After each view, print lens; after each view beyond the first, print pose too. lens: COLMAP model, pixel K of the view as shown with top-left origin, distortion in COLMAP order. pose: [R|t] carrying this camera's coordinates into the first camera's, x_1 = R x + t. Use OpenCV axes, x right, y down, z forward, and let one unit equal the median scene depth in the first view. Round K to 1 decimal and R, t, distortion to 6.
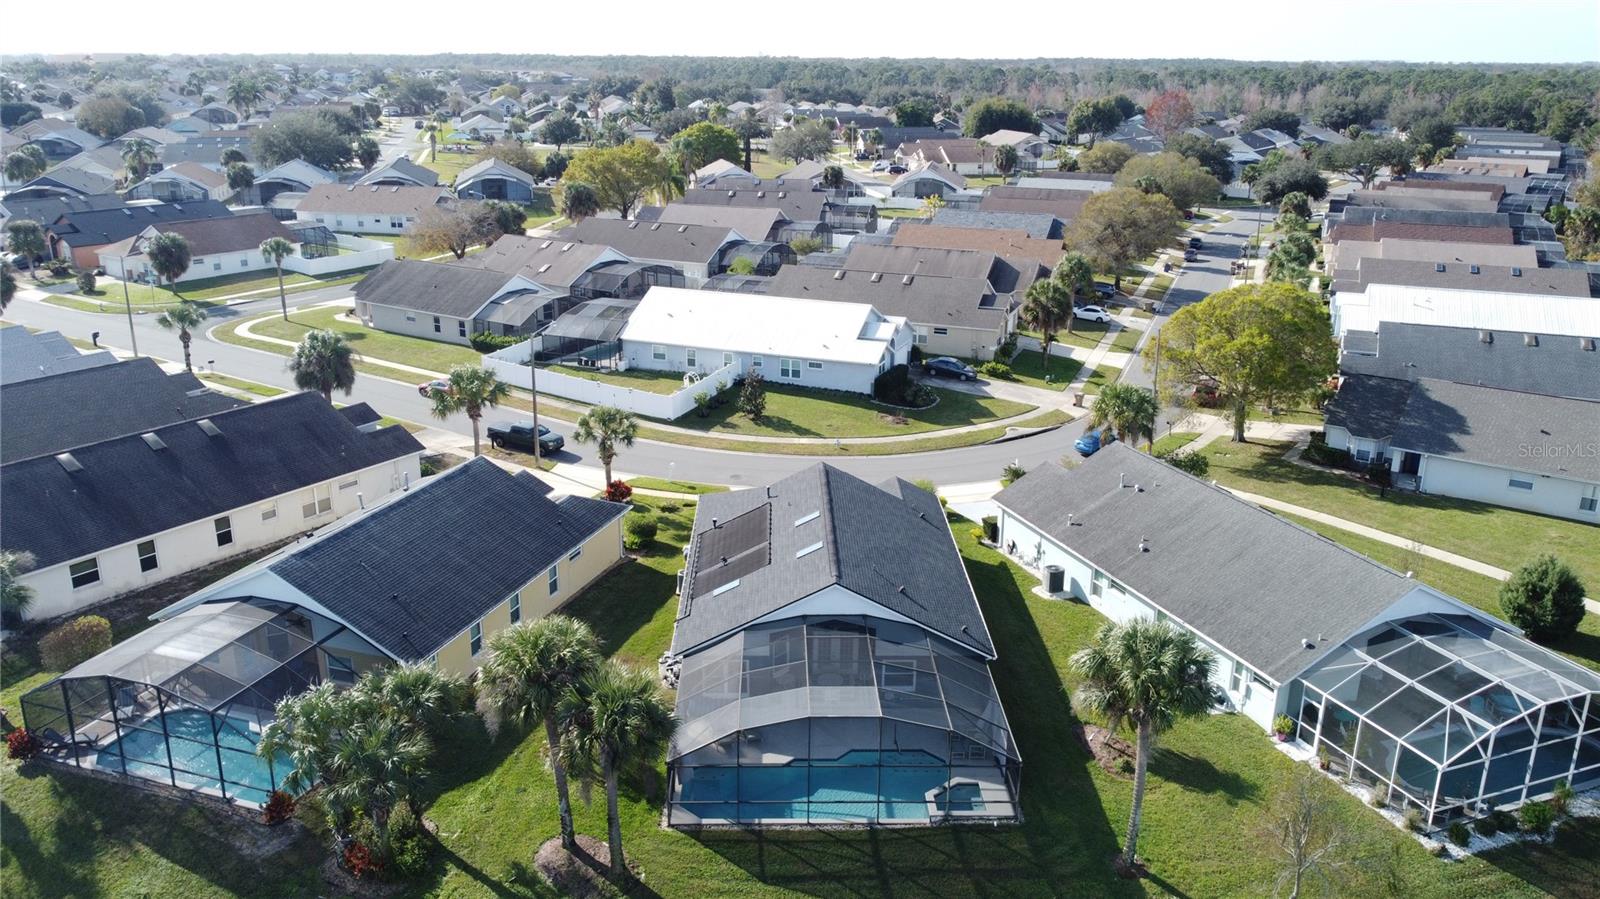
lens RADIAL K [[1207.5, 0, 800.0], [0, 1207.5, 449.5], [0, 0, 1]] dist [0.008100, -0.019145]
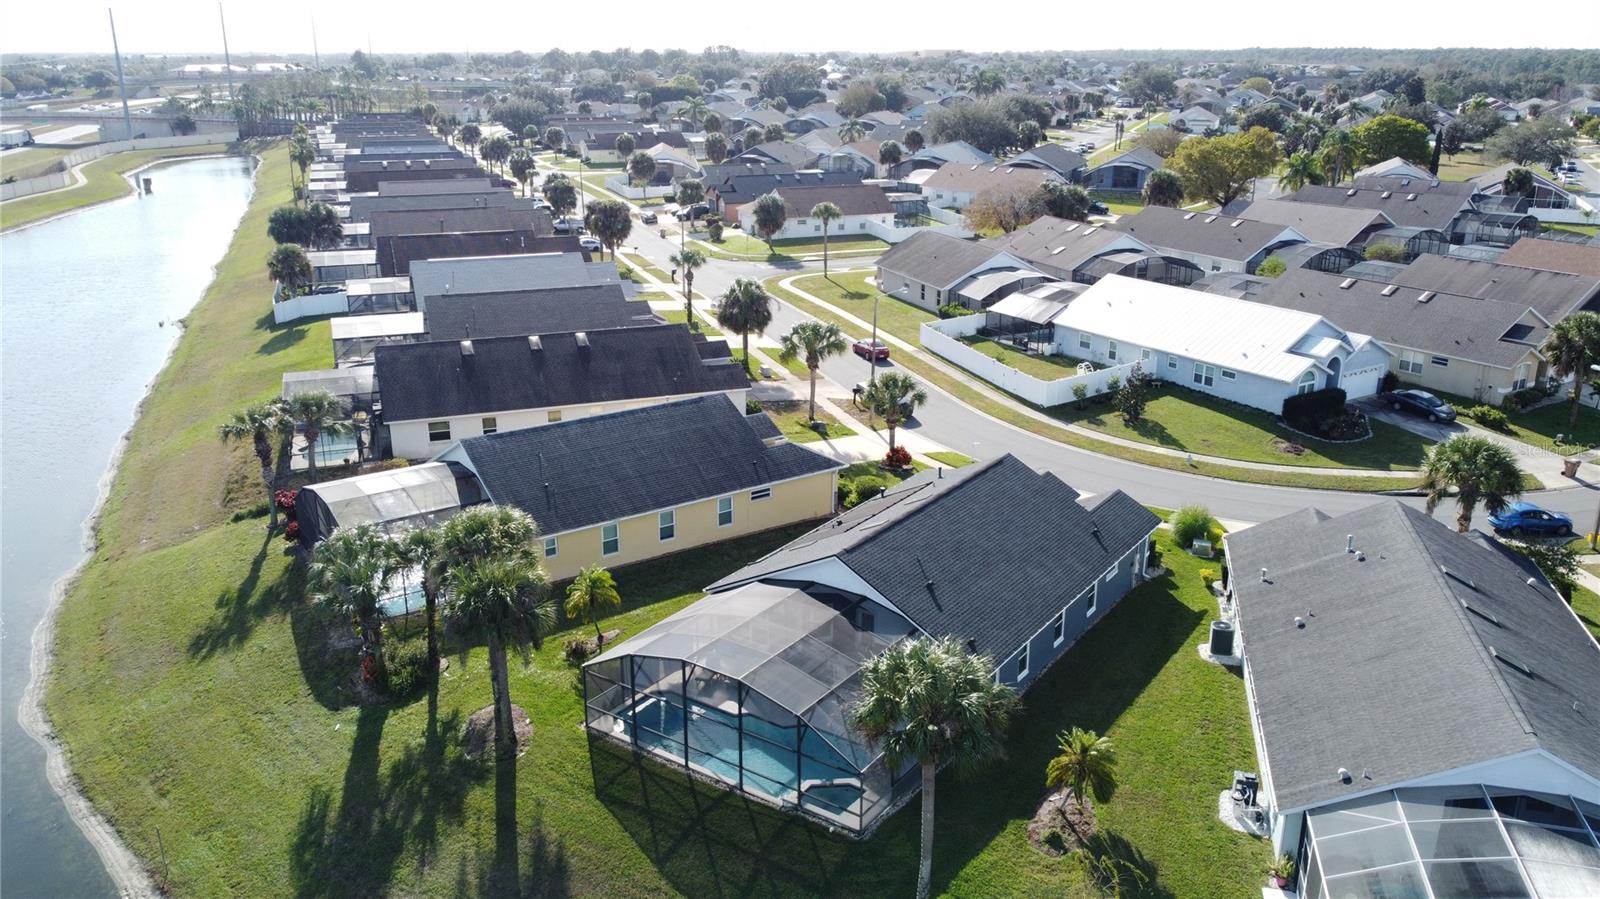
lens RADIAL K [[1207.5, 0, 800.0], [0, 1207.5, 449.5], [0, 0, 1]] dist [0.008100, -0.019145]
pose [[0.808987, 0.174965, -0.561184, 0.264274], [-0.173349, 0.983230, 0.056655, -0.011129], [0.561685, 0.051448, 0.825750, 0.088578]]
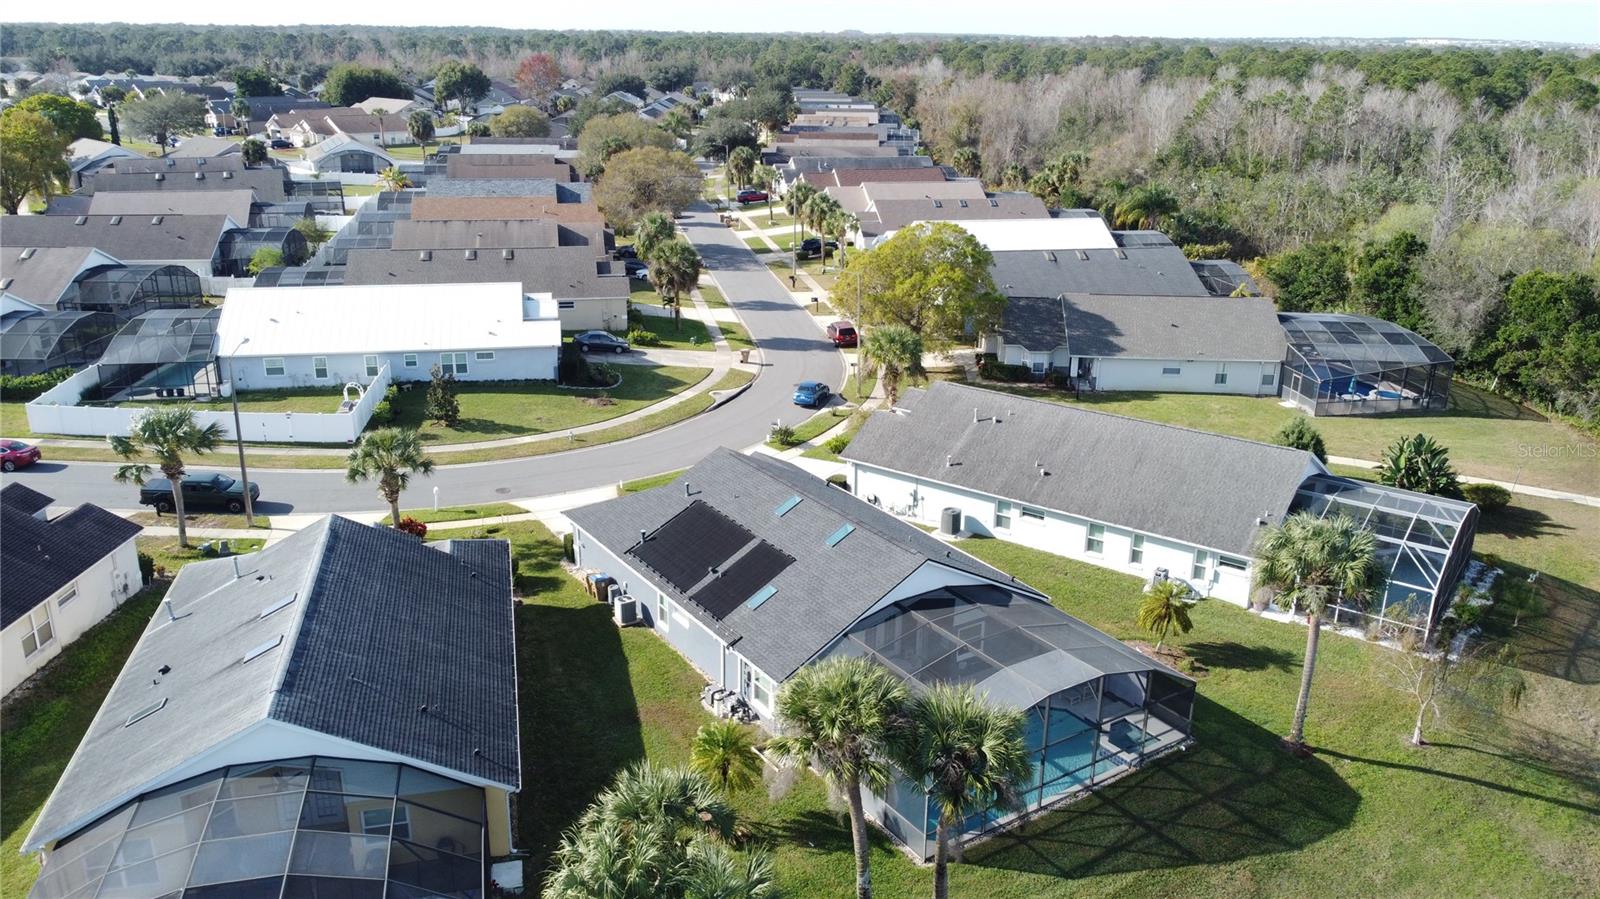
lens RADIAL K [[1207.5, 0, 800.0], [0, 1207.5, 449.5], [0, 0, 1]] dist [0.008100, -0.019145]
pose [[0.842950, -0.170437, 0.510281, -0.253586], [0.158357, 0.985077, 0.067426, -0.025146], [-0.514158, 0.023970, 0.857361, 0.123640]]
